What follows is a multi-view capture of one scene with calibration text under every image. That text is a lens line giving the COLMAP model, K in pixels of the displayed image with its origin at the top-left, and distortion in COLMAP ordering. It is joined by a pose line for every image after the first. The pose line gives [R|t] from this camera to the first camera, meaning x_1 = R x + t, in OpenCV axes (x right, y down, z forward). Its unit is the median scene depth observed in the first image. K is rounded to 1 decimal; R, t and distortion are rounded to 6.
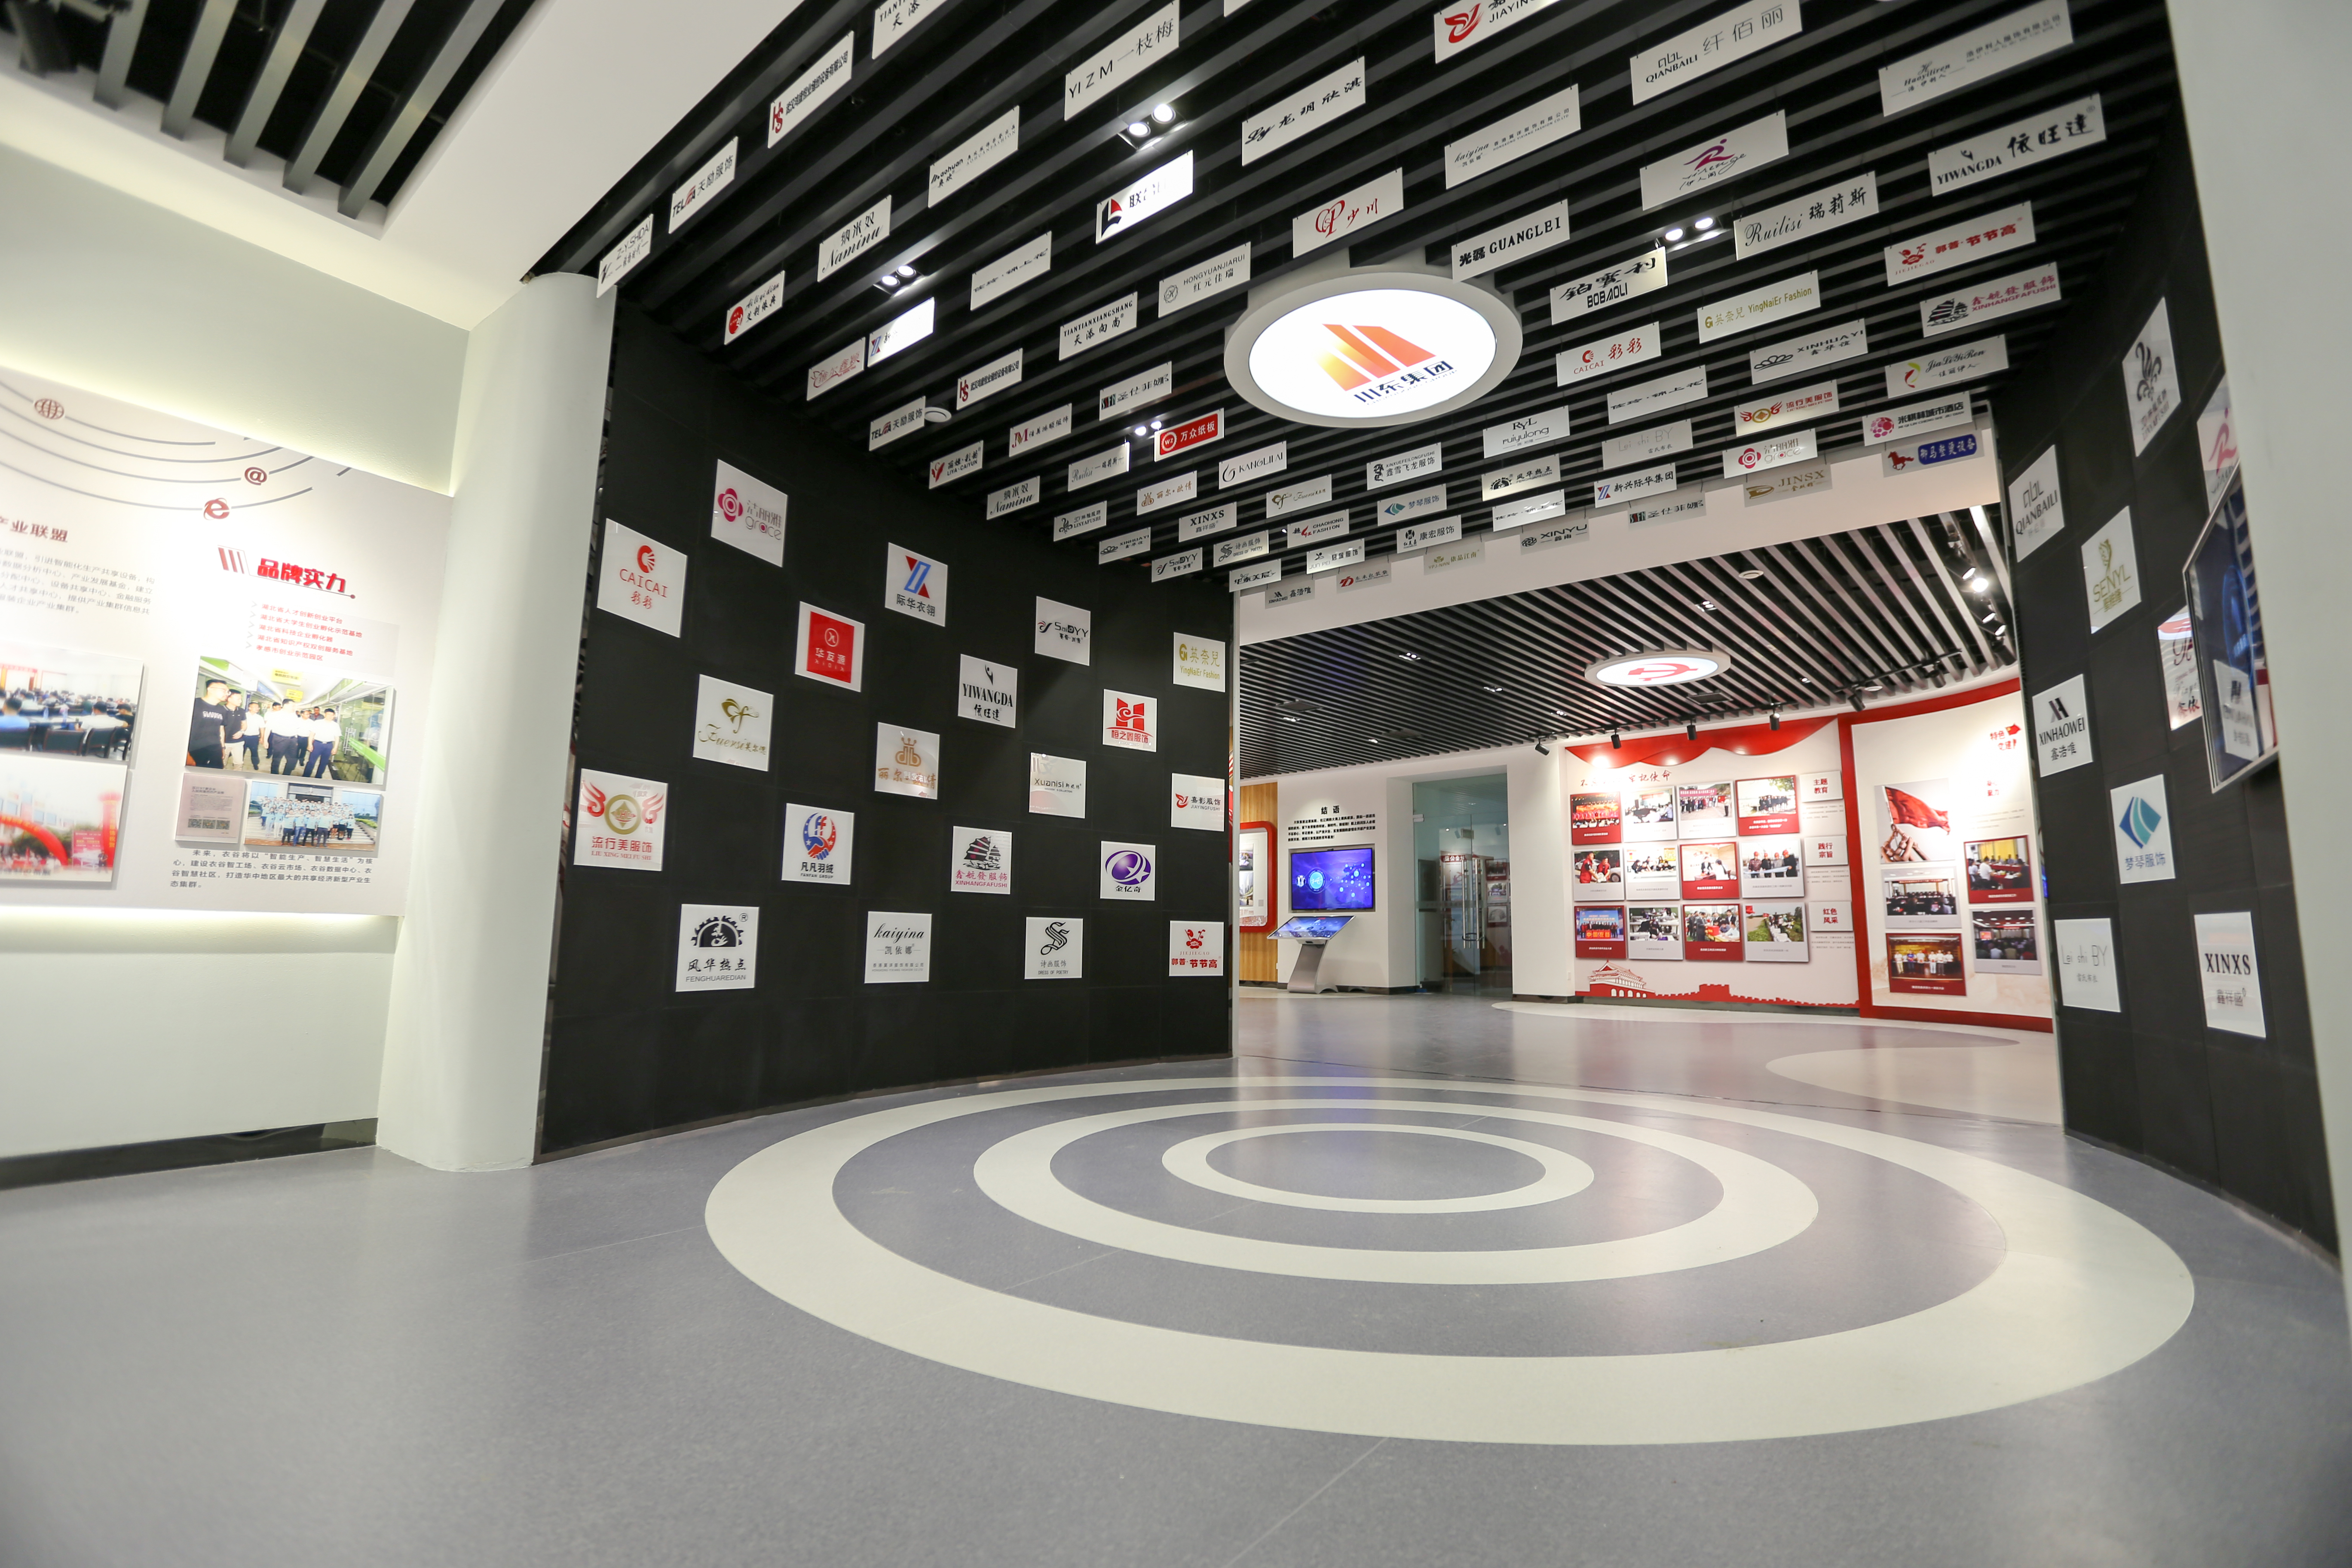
lens RADIAL K [[1118.5, 0, 1178.4], [0, 1118.5, 773.0], [0, 0, 1]] dist [-0.016001, 0.001368]
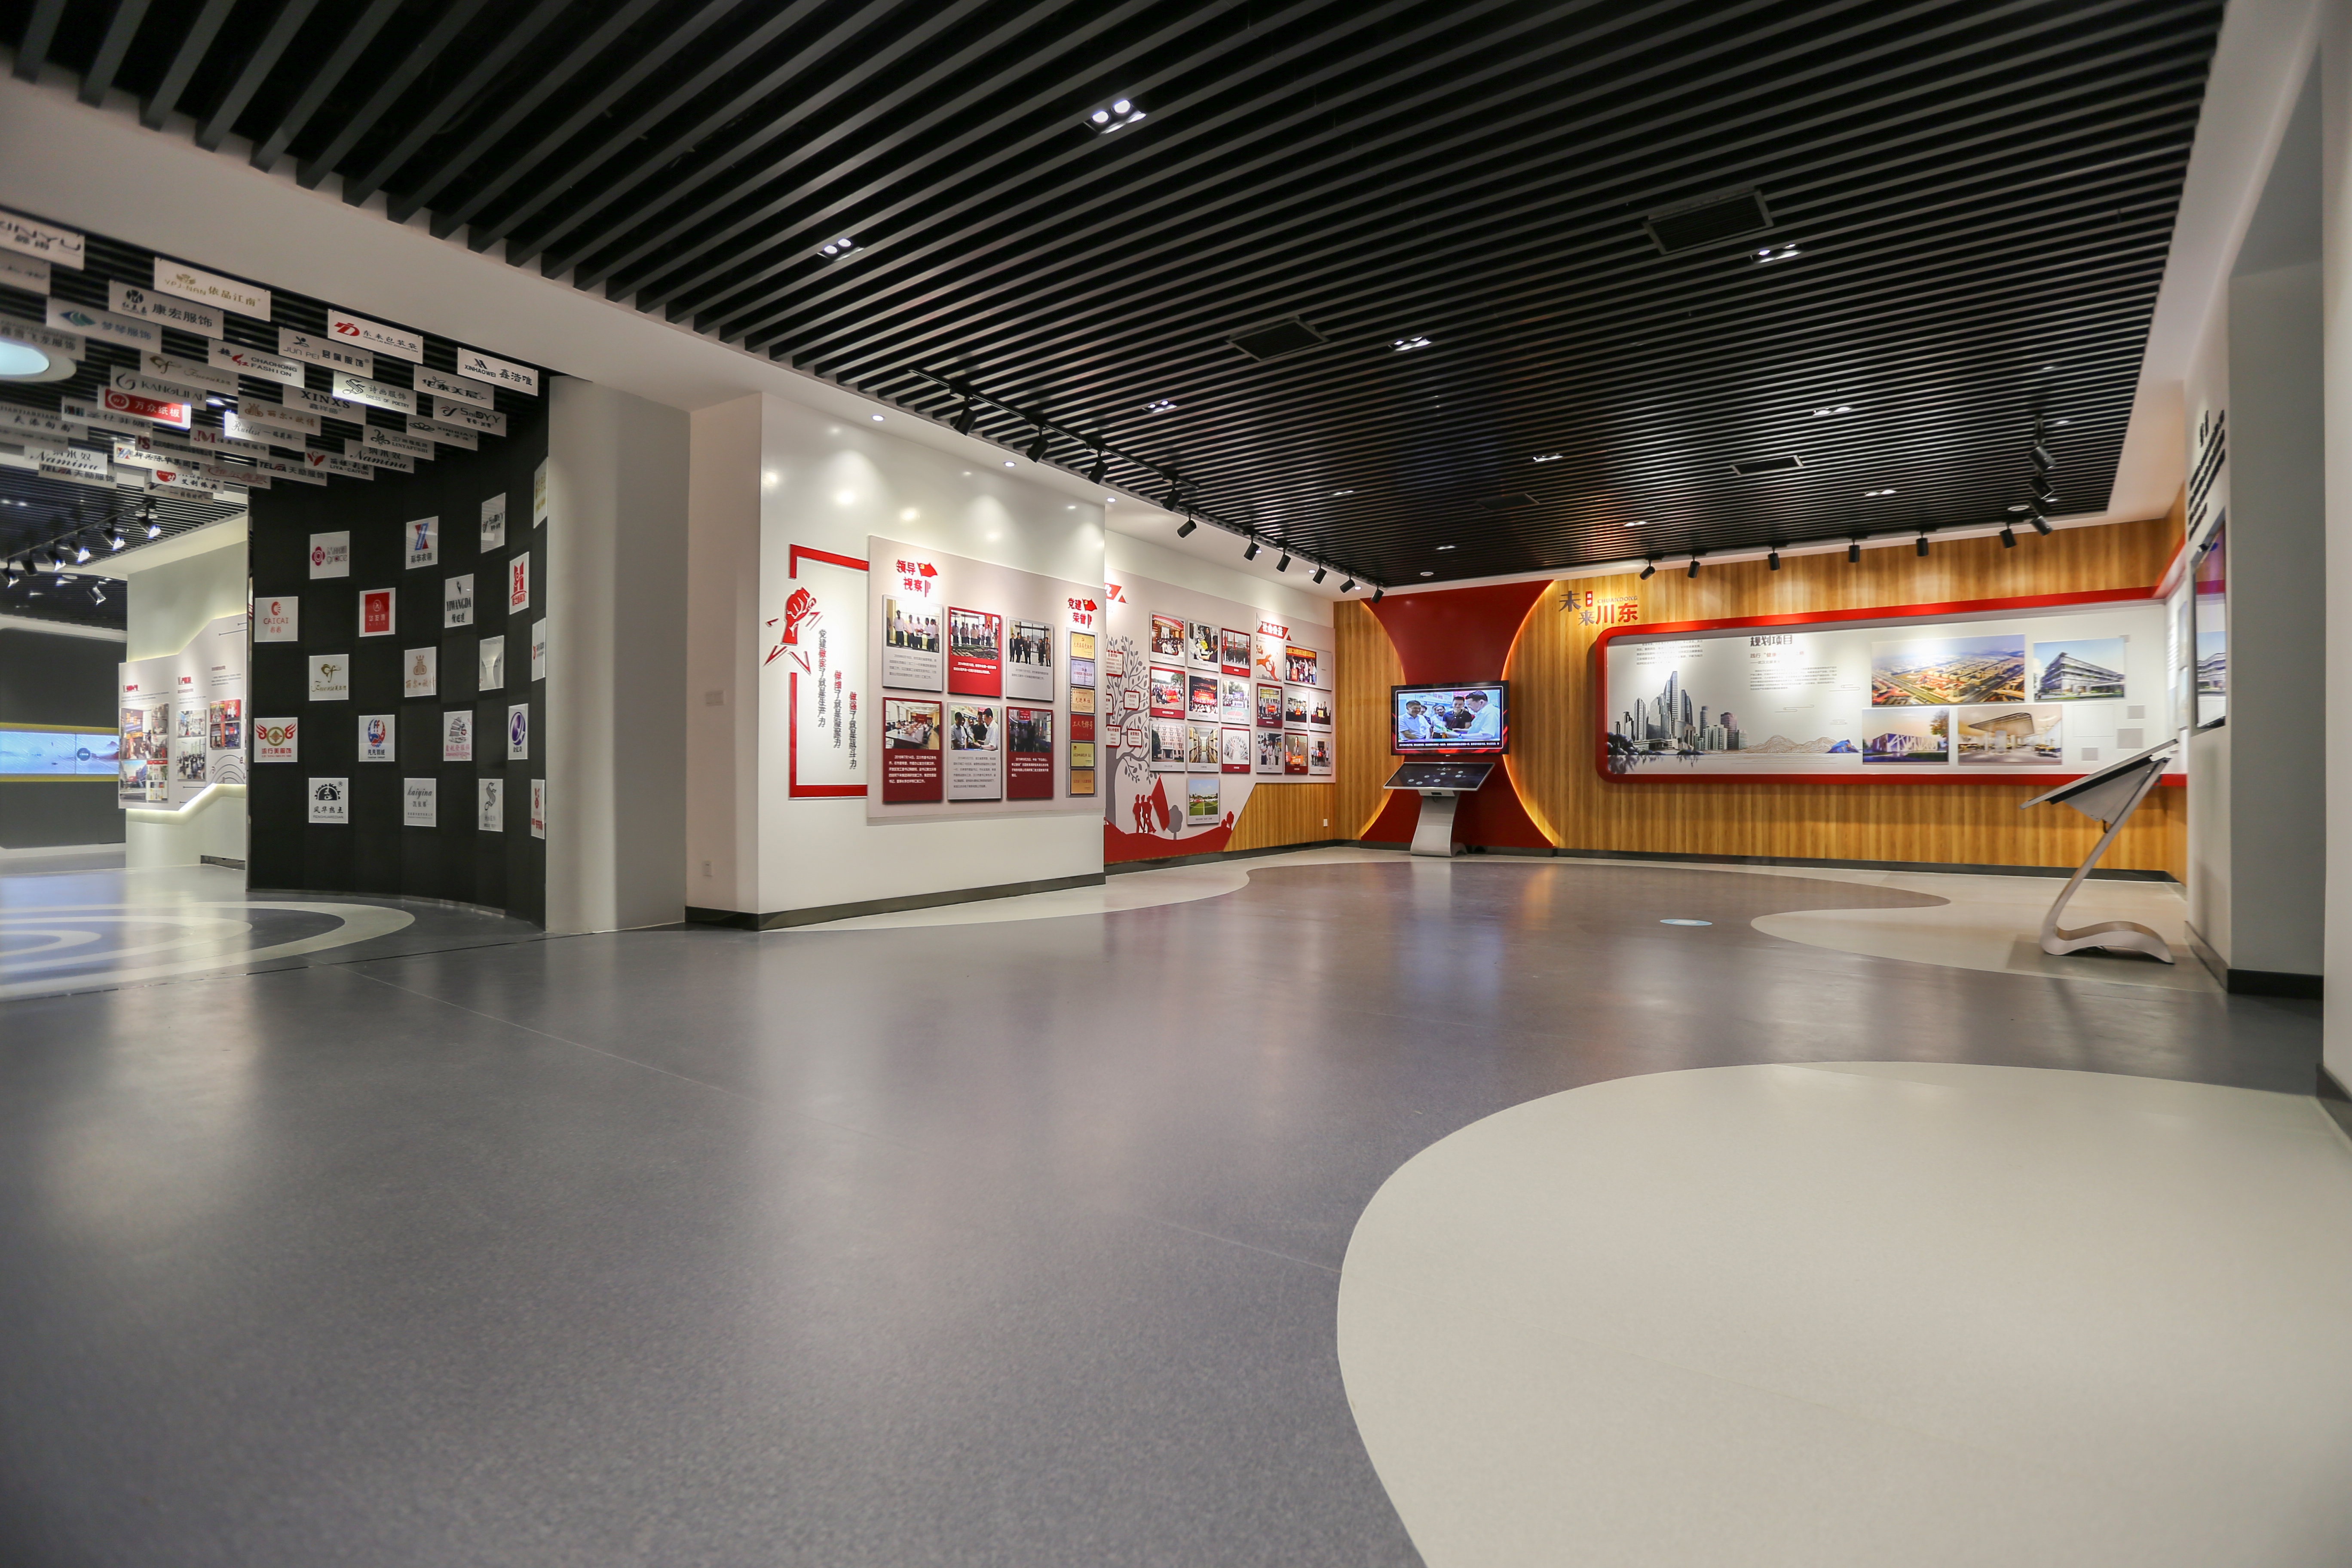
lens RADIAL K [[1118.5, 0, 1189.4], [0, 1118.5, 782.0], [0, 0, 1]] dist [-0.016001, 0.001368]
pose [[0.078674, -0.017981, -0.996738, 1.464315], [0.142715, 0.989742, -0.006591, 0.327743], [0.986632, -0.141731, 0.080433, 2.170954]]
